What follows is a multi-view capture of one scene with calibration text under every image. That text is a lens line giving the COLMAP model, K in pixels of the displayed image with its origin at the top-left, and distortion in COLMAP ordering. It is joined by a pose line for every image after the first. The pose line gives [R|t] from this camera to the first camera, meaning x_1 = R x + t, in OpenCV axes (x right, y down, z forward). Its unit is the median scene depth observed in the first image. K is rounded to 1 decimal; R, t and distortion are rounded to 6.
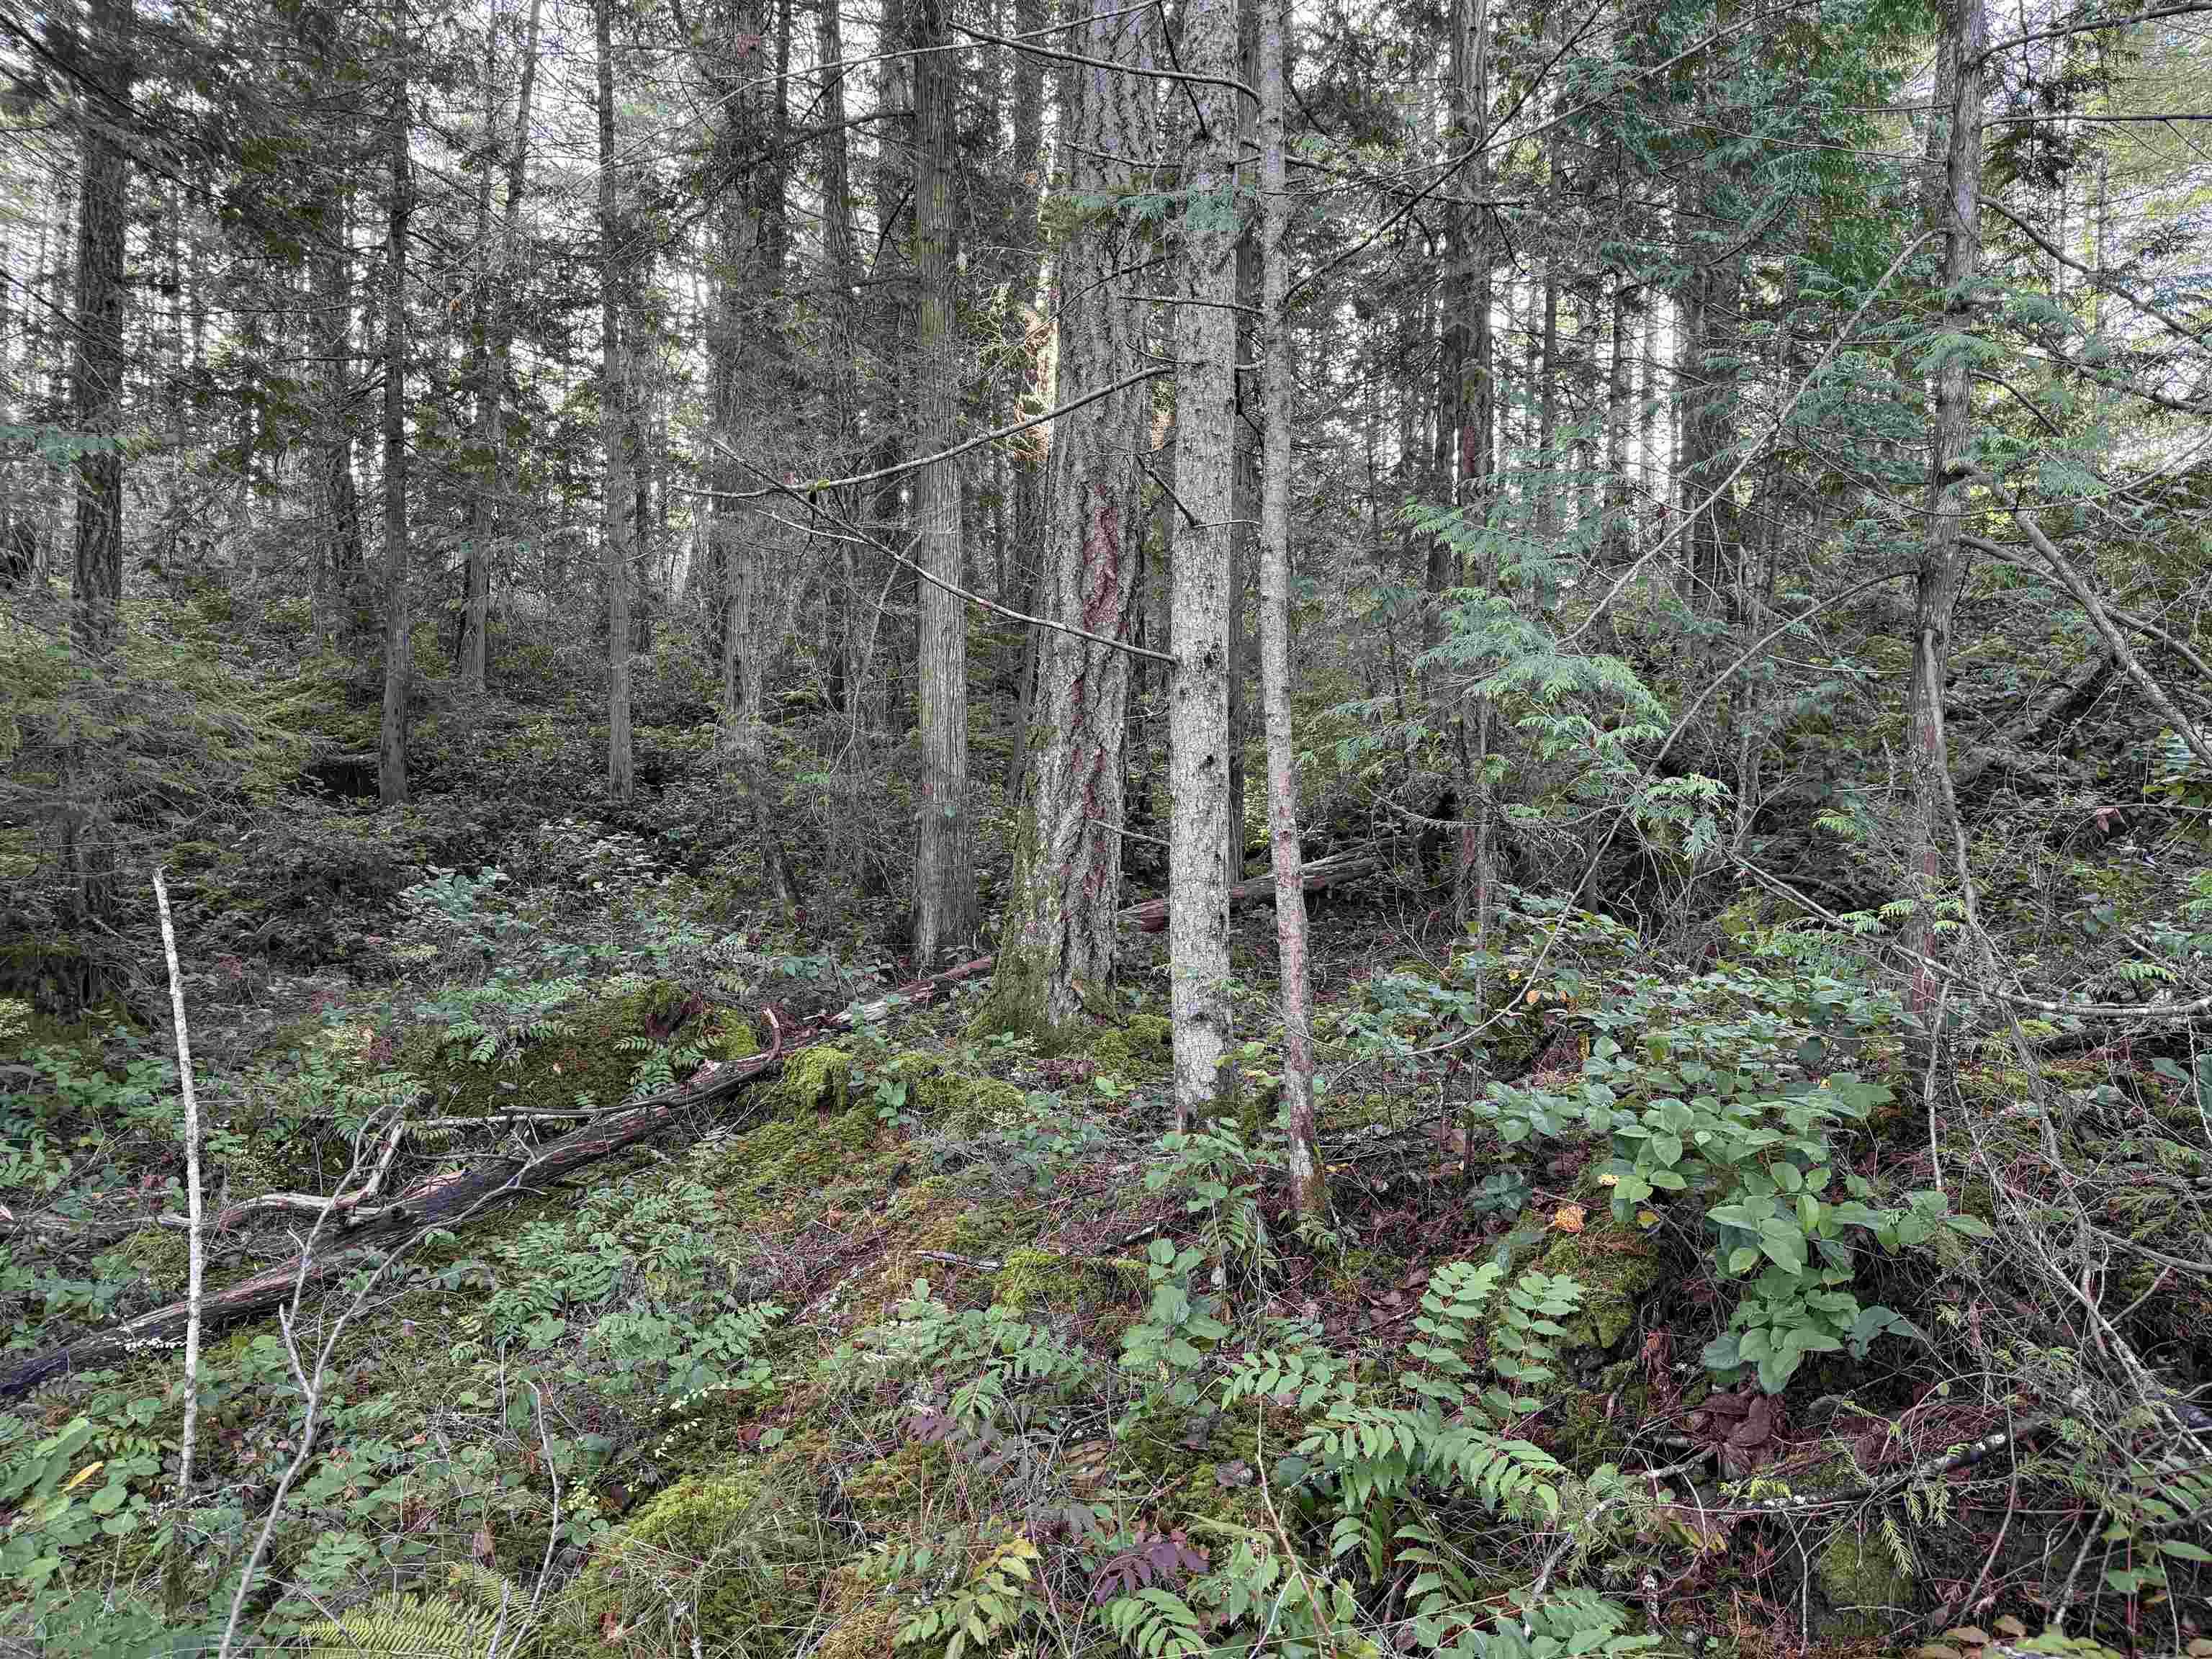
lens RADIAL K [[1548.9, 0, 1105.1], [0, 1548.9, 826.6], [0, 0, 1]] dist [-0.004065, 0.001232]
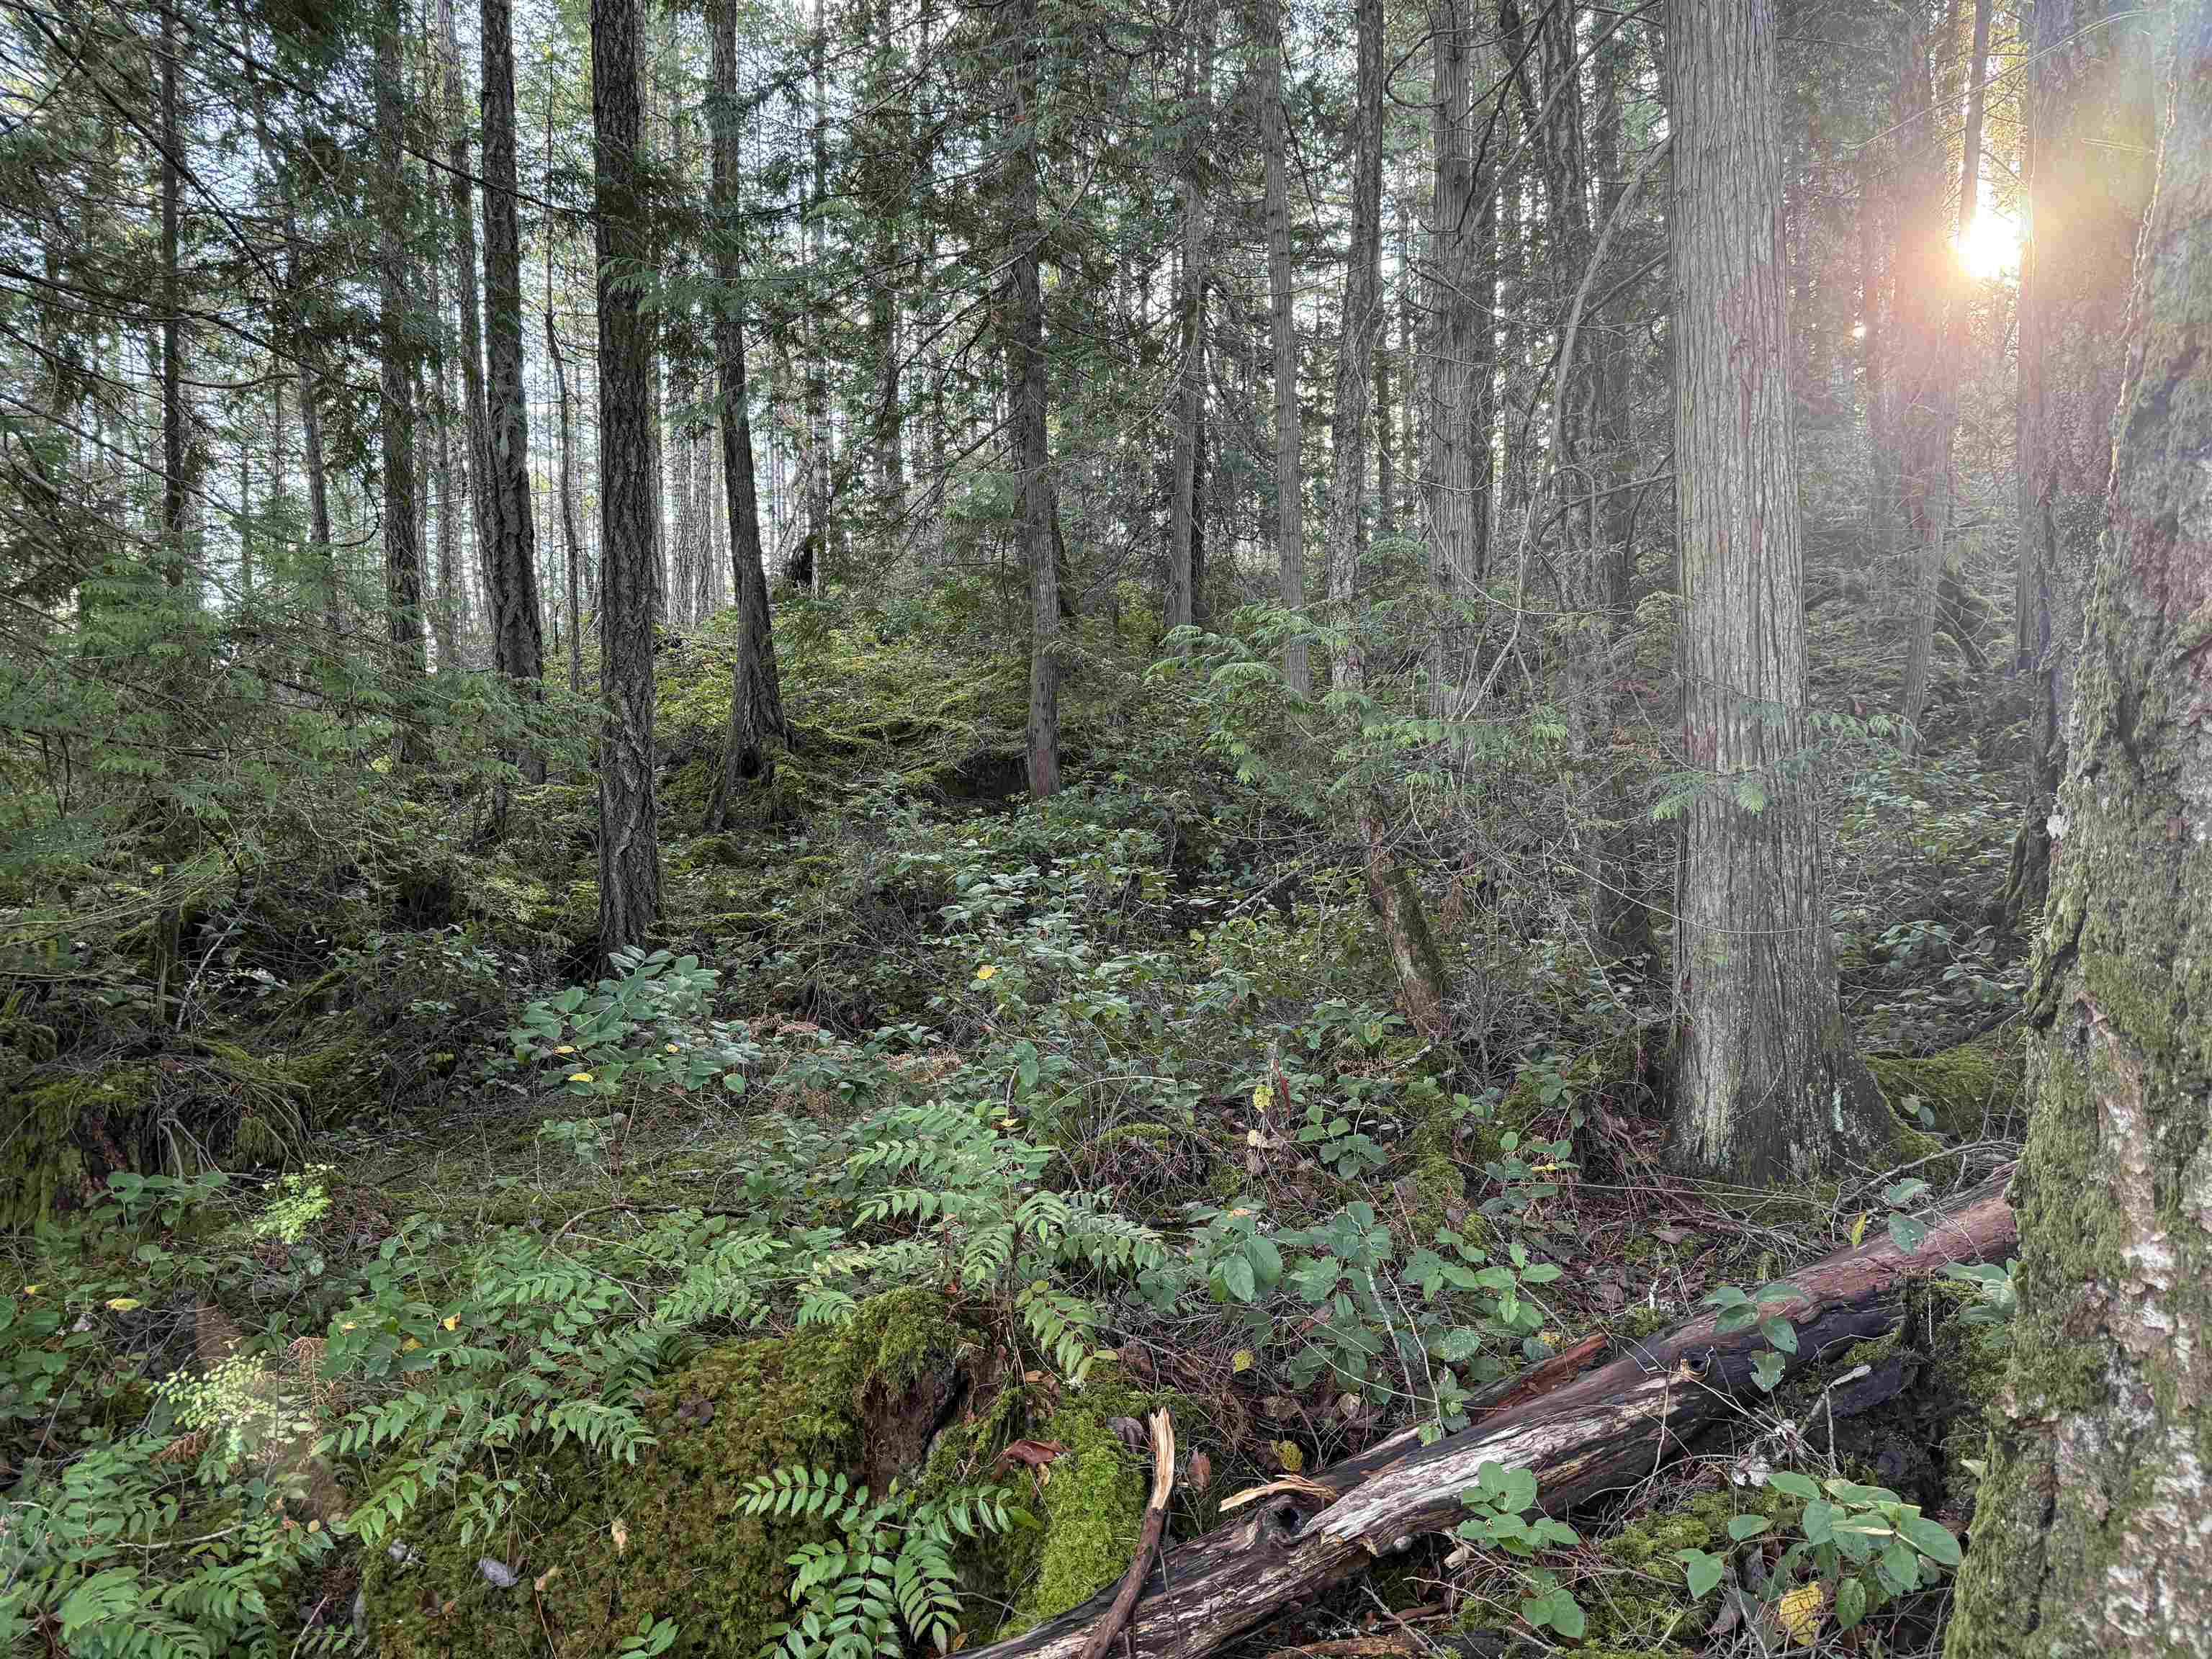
lens RADIAL K [[1548.9, 0, 1102.9], [0, 1548.9, 822.9], [0, 0, 1]] dist [-0.004065, 0.001232]
pose [[0.865428, -0.023387, -0.500488, -0.046074], [0.029962, 0.999538, 0.005103, -0.009332], [0.500137, -0.019412, 0.865729, 0.560295]]
